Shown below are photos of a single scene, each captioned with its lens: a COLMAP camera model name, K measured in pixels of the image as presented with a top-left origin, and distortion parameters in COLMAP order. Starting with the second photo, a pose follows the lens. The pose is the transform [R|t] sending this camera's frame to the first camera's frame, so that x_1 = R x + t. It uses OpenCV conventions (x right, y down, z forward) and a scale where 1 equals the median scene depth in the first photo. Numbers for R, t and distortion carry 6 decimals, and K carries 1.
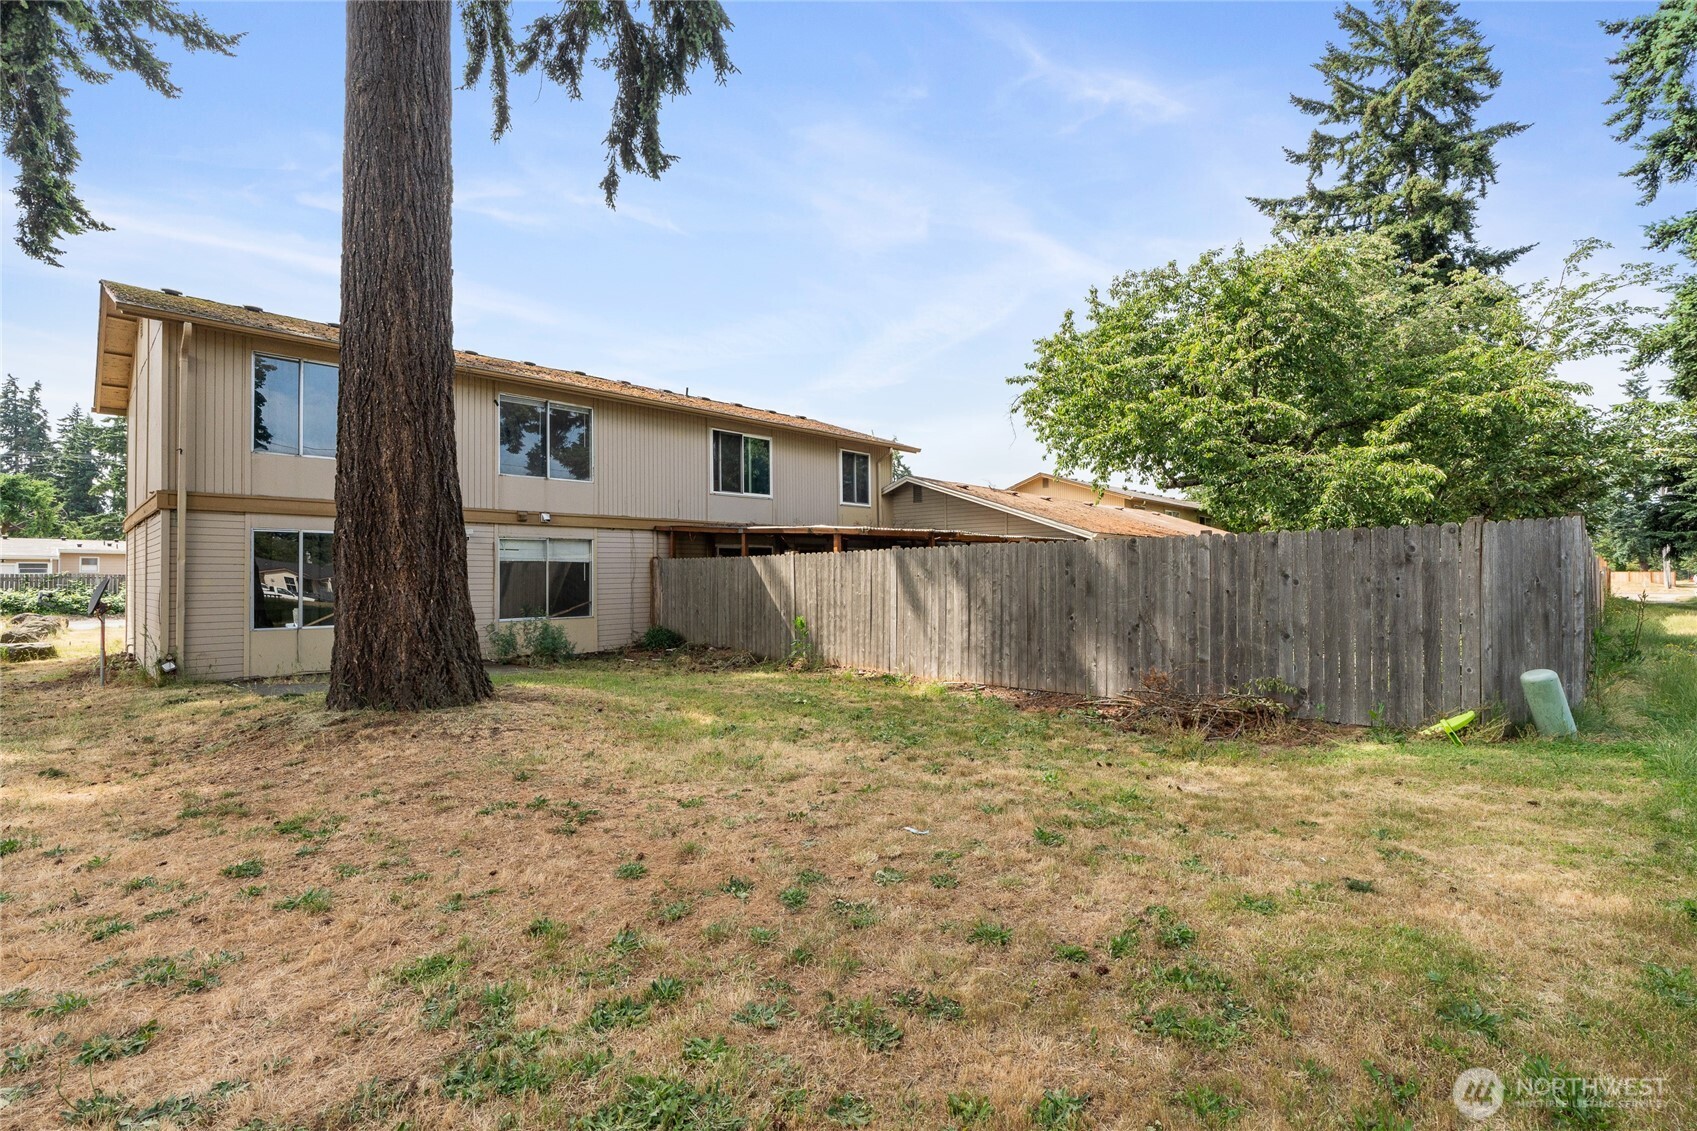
lens RADIAL K [[795.0, 0, 843.7], [0, 795.0, 559.3], [0, 0, 1]] dist [-0.027779, 0.003651]
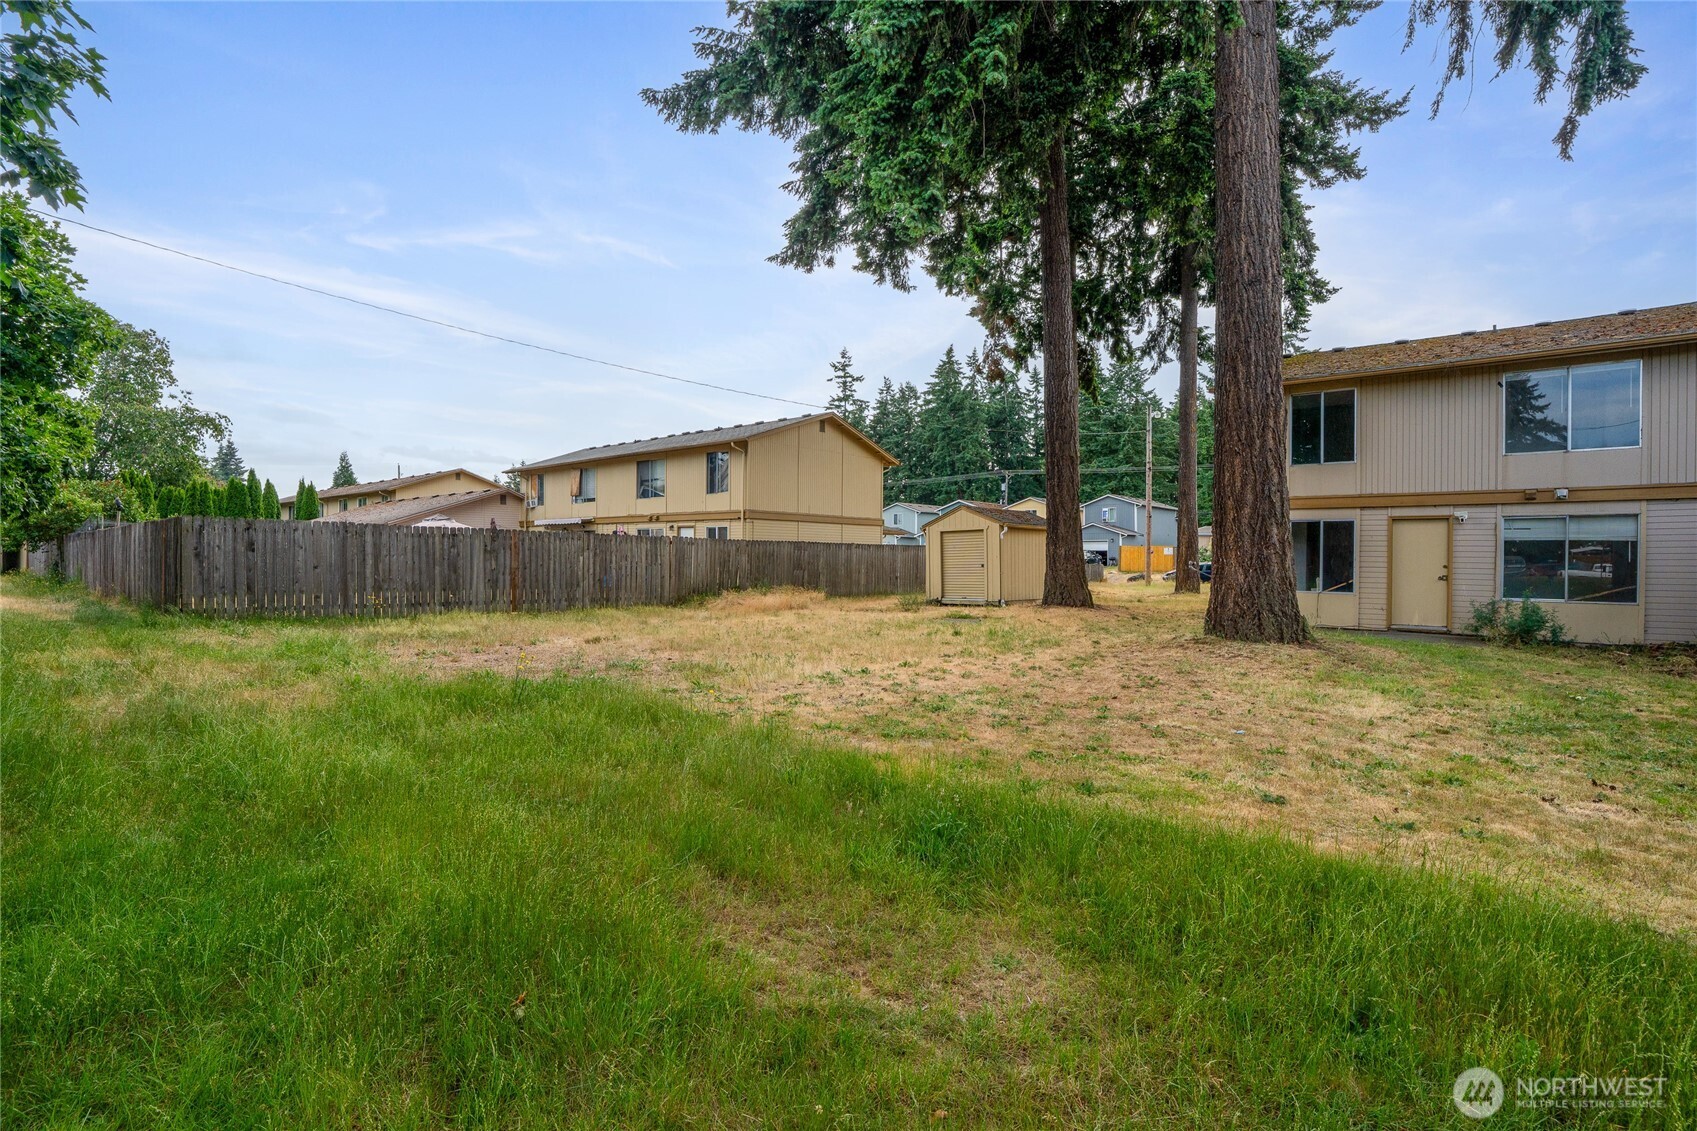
lens RADIAL K [[795.0, 0, 843.3], [0, 795.0, 562.0], [0, 0, 1]] dist [-0.027779, 0.003651]
pose [[0.076078, 0.012889, -0.997019, 0.518026], [0.017775, 0.999740, 0.014281, 0.000875], [0.996943, -0.018809, 0.075829, 0.065517]]
